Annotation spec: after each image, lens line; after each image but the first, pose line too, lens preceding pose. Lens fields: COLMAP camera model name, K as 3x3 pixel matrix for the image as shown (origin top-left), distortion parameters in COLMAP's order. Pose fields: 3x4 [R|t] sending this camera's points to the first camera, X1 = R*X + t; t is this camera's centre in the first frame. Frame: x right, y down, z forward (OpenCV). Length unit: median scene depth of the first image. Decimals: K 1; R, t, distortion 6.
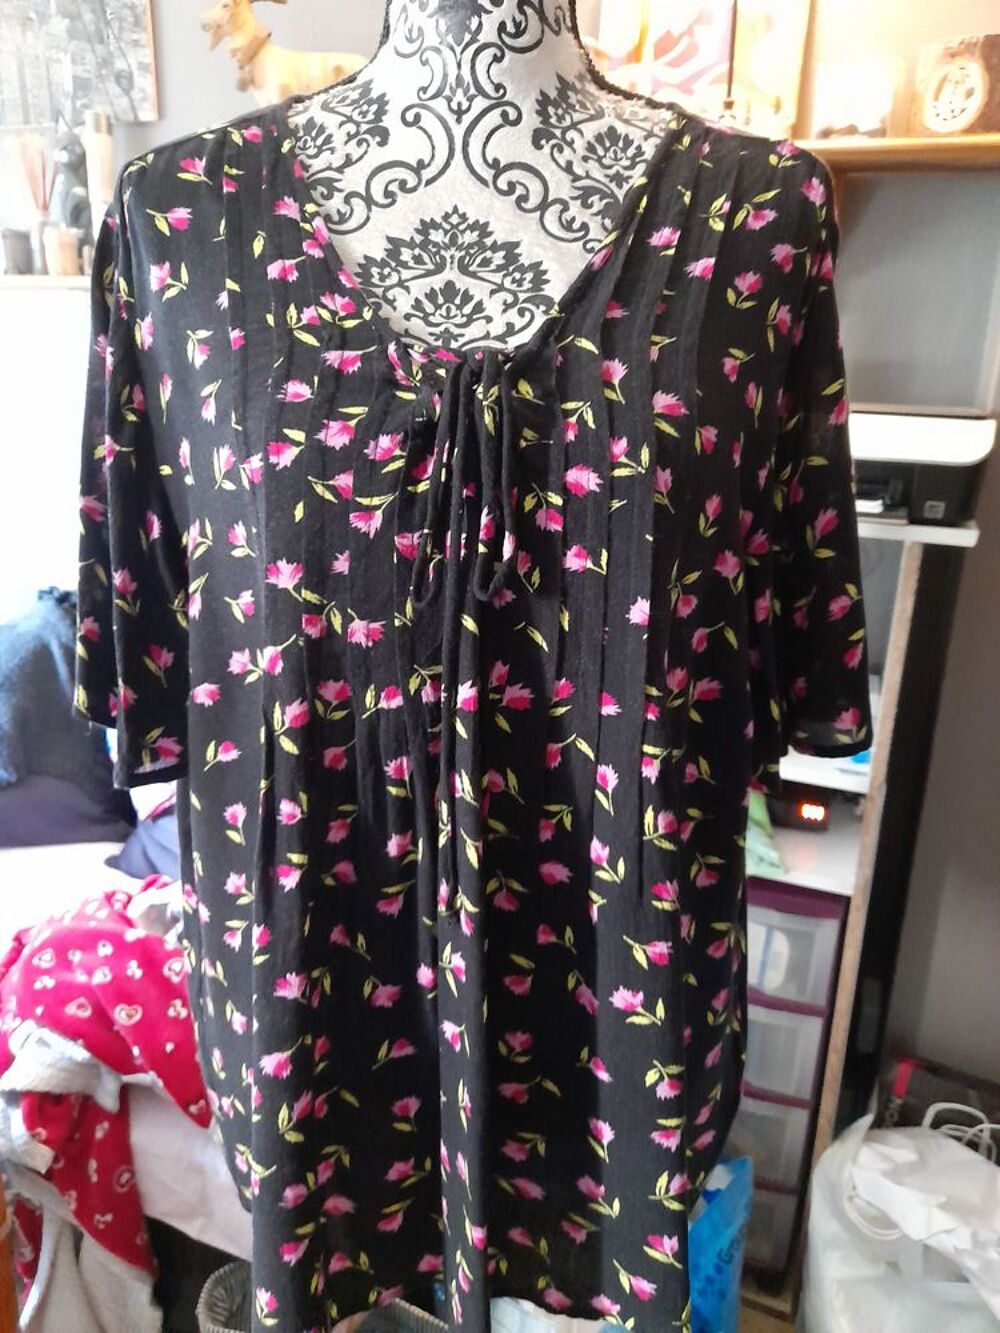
lens RADIAL K [[974.7, 0, 498.4], [0, 974.7, 675.6], [0, 0, 1]] dist [0.018498, -0.018156]
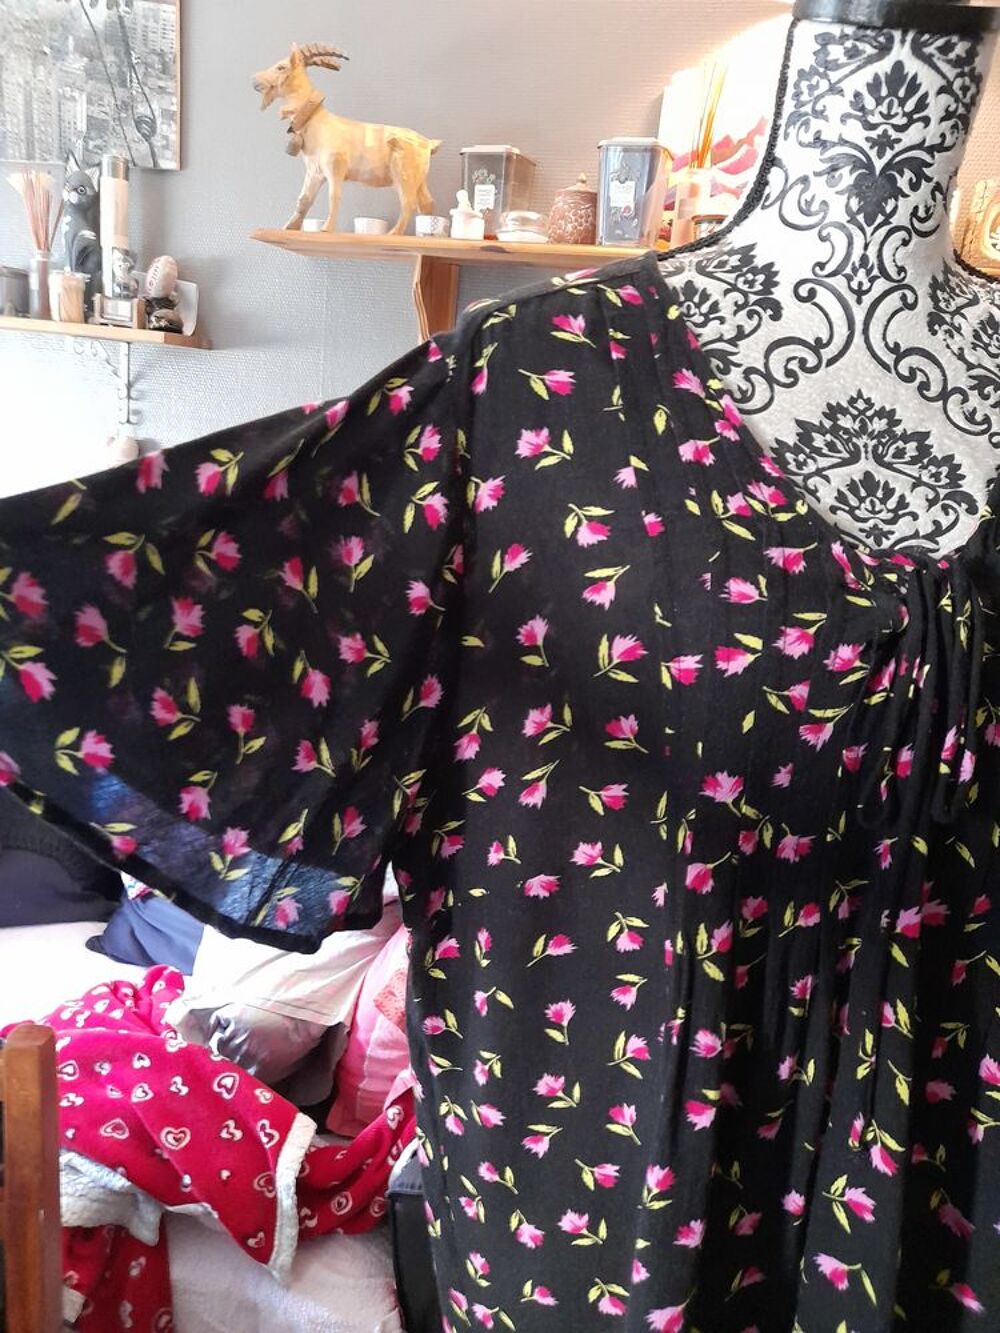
lens RADIAL K [[974.7, 0, 501.0], [0, 974.7, 678.8], [0, 0, 1]] dist [0.018498, -0.018156]
pose [[0.993672, 0.028253, 0.108709, -0.485764], [-0.024443, 0.999045, -0.036226, -0.153778], [-0.109629, 0.033339, 0.993413, 0.096936]]
